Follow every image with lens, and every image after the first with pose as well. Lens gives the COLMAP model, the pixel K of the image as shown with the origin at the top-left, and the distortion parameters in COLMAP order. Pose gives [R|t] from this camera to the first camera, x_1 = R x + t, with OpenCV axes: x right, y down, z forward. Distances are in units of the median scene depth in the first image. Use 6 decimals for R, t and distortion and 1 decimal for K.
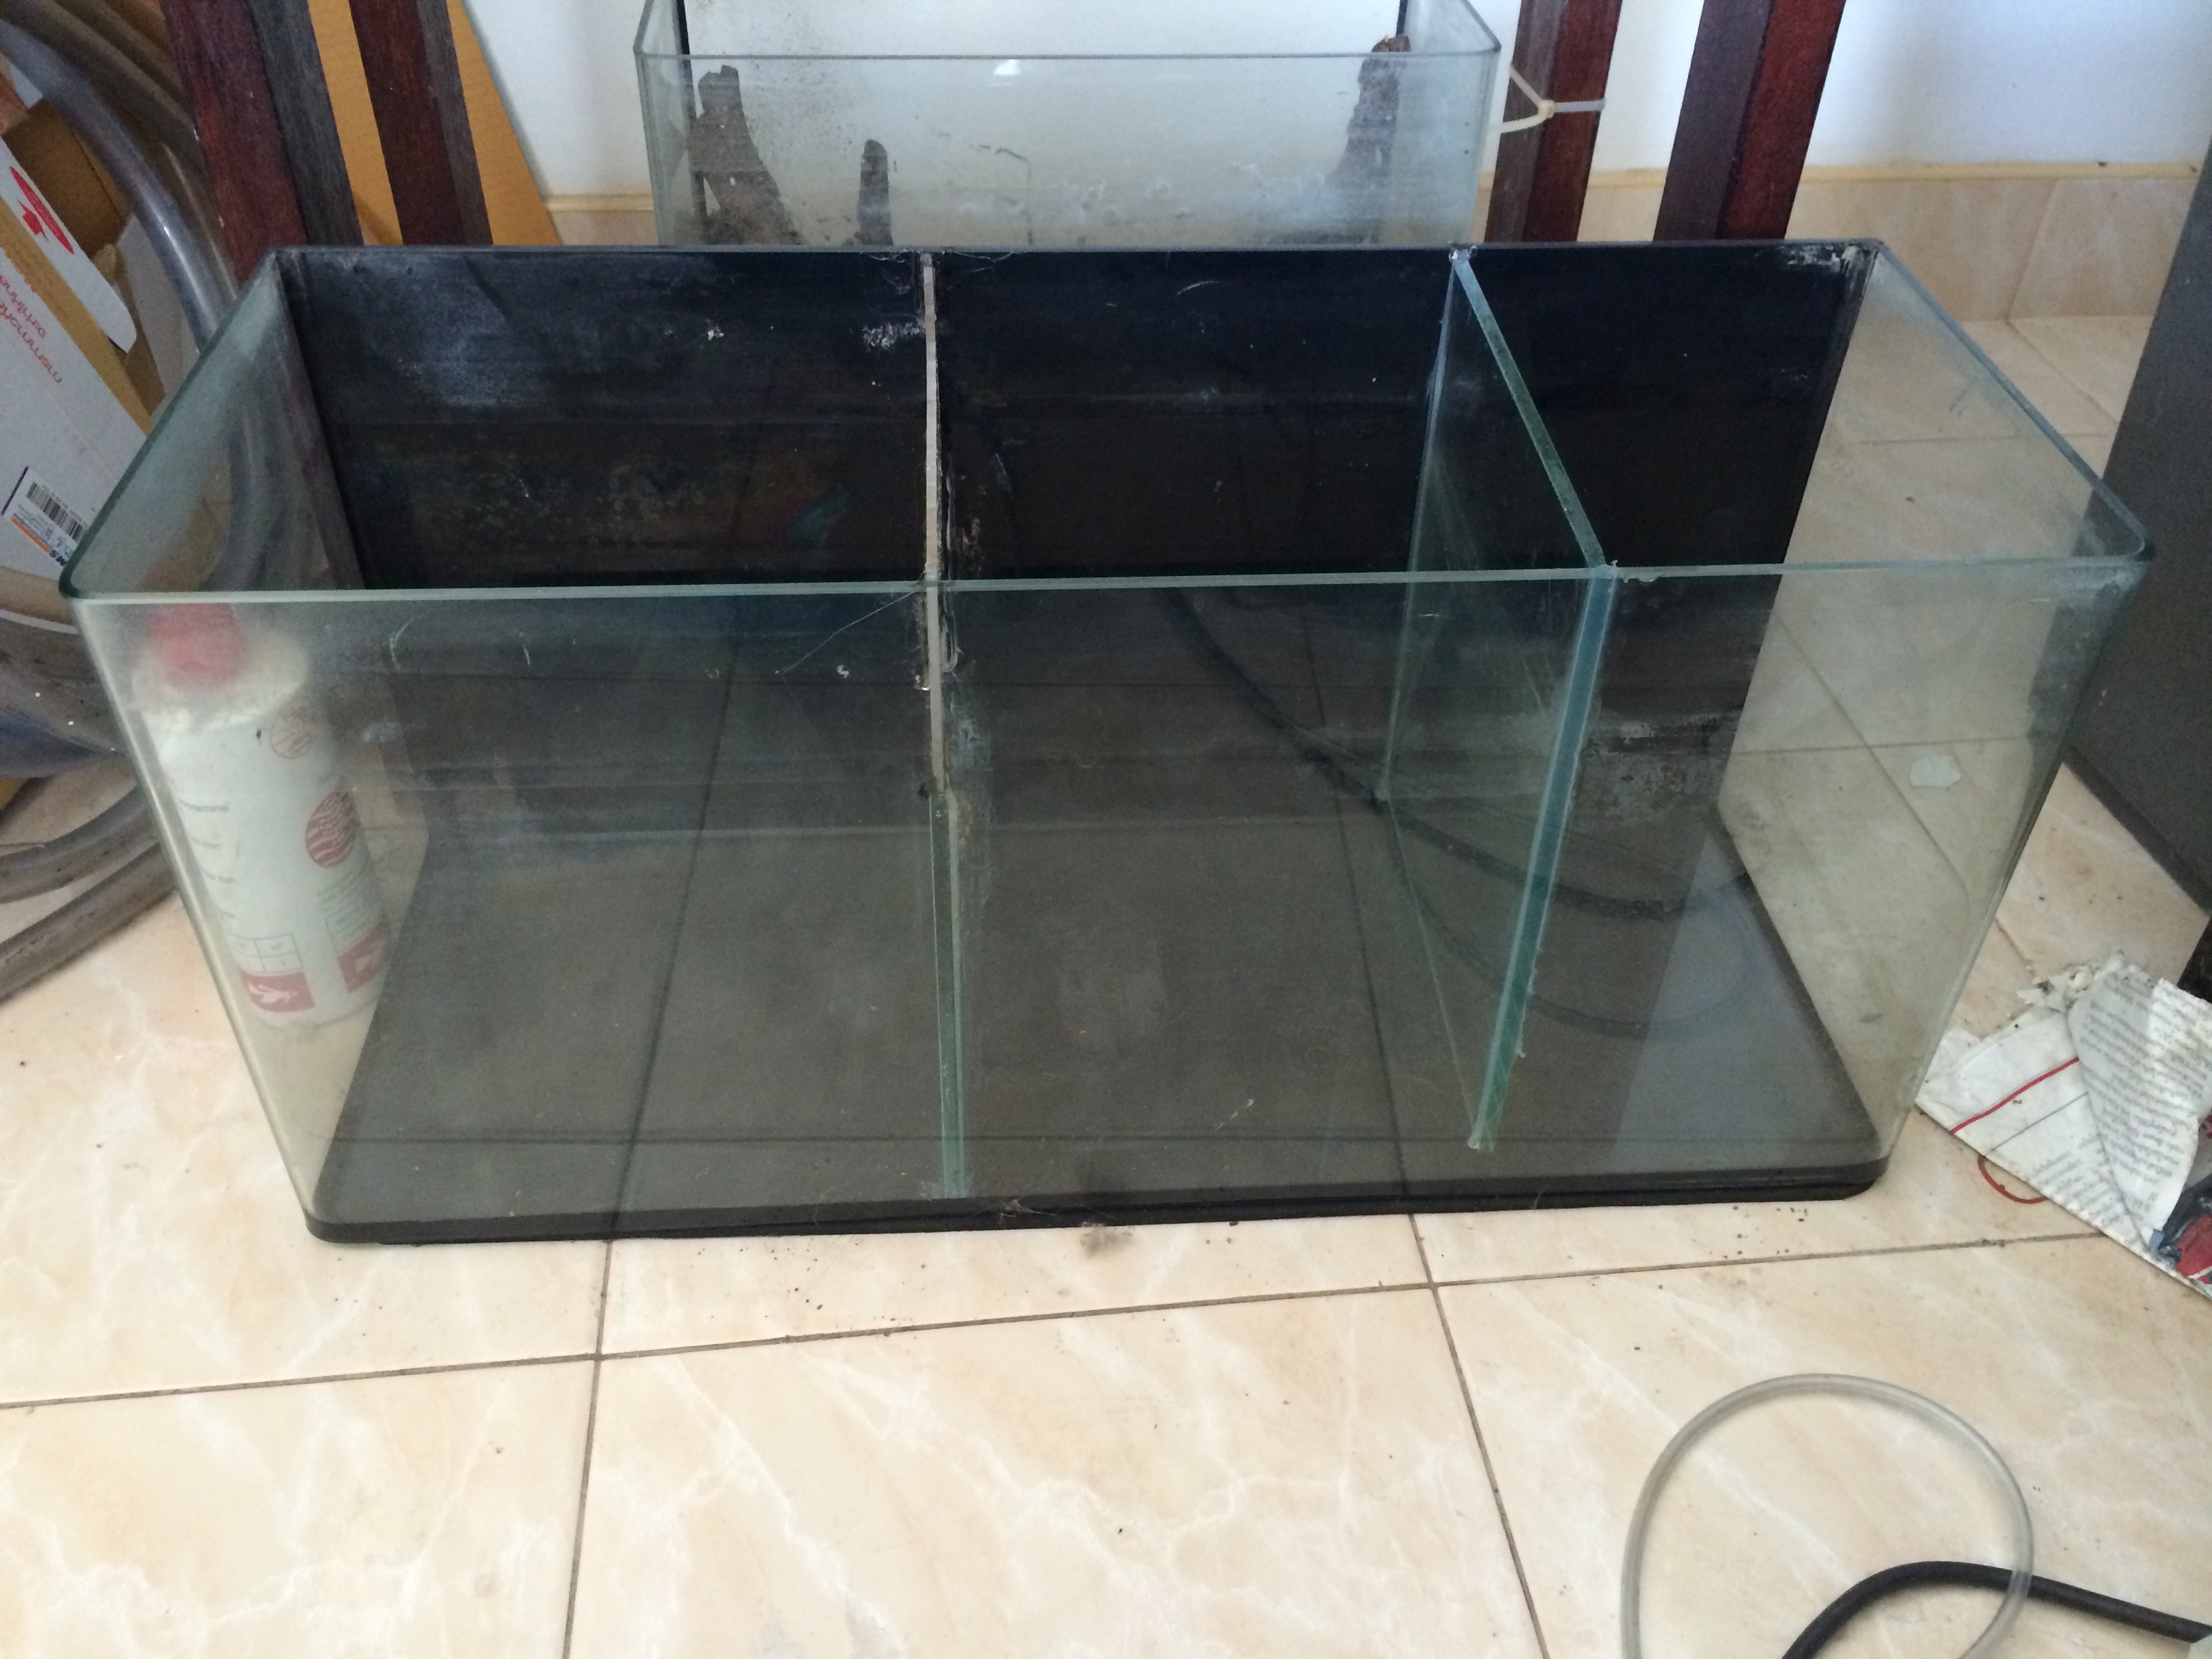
lens RADIAL K [[1945.8, 0, 1106.0], [0, 1945.8, 829.5], [0, 0, 1]] dist [0.004352, -0.061975]
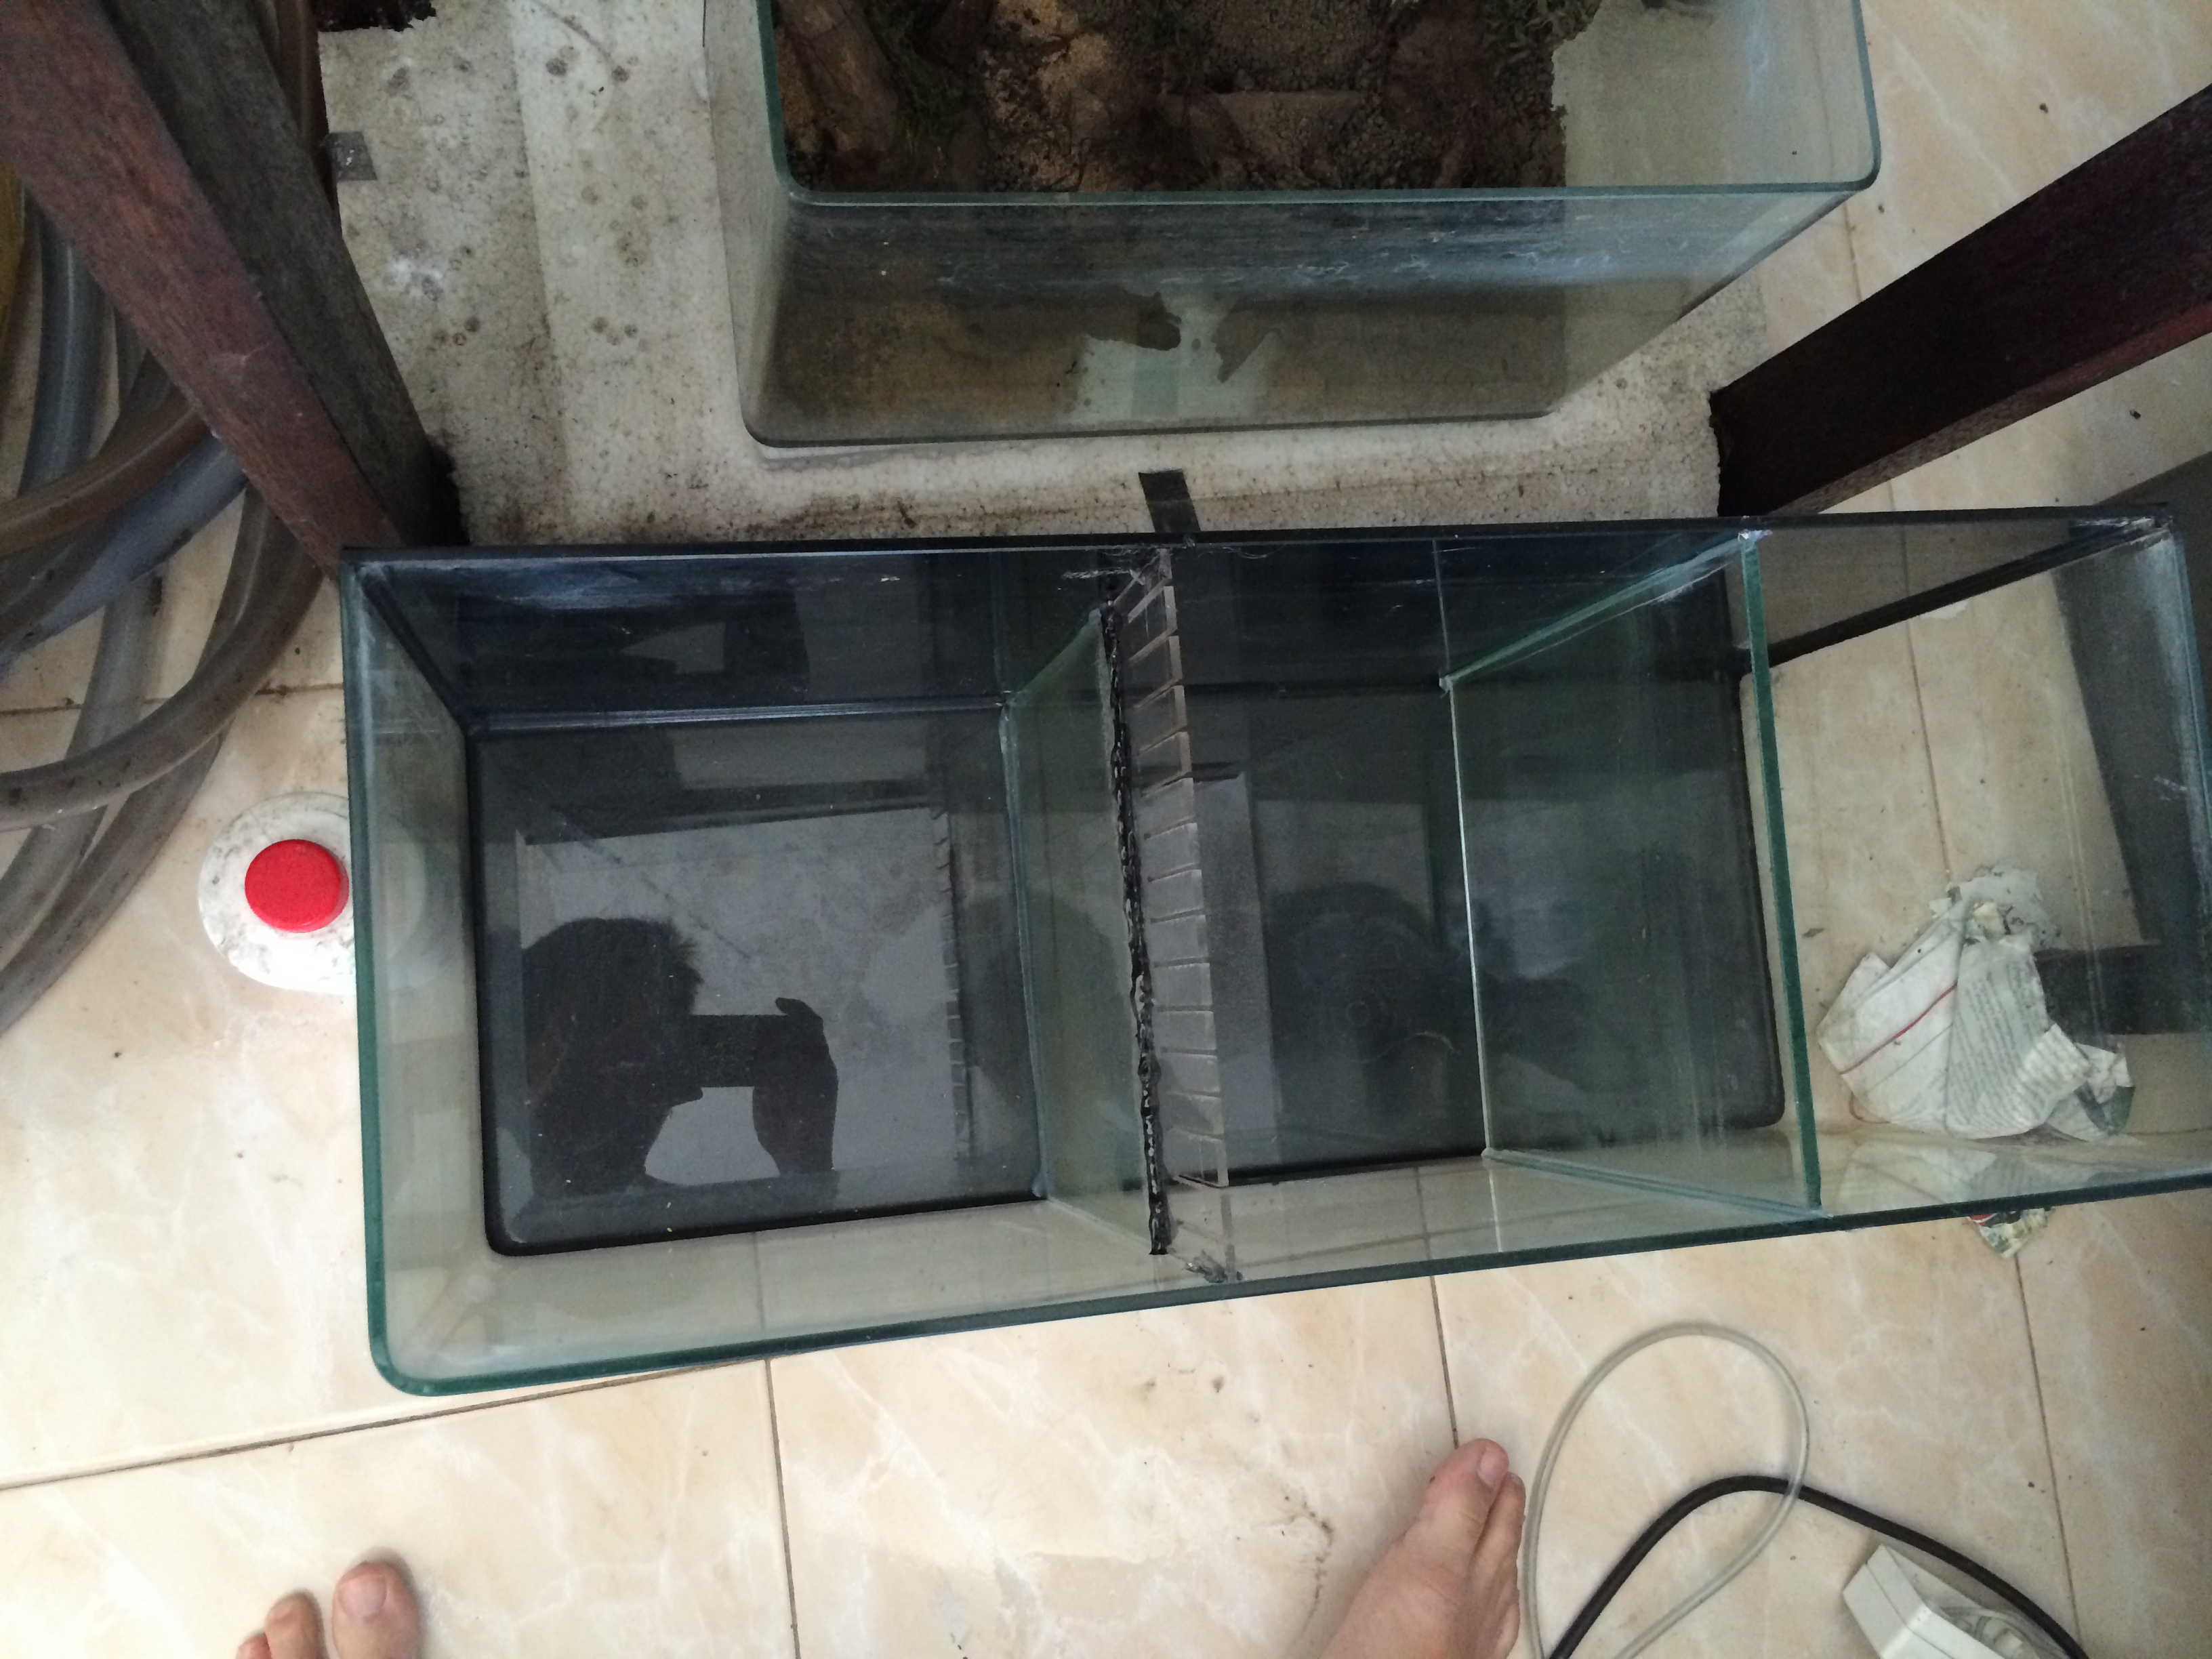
lens RADIAL K [[1945.8, 0, 1106.0], [0, 1945.8, 829.5], [0, 0, 1]] dist [0.004352, -0.061975]
pose [[0.980881, 0.000786, 0.194605, -0.298100], [-0.134545, 0.725235, 0.675227, -0.833888], [-0.140604, -0.688501, 0.711476, 0.347138]]
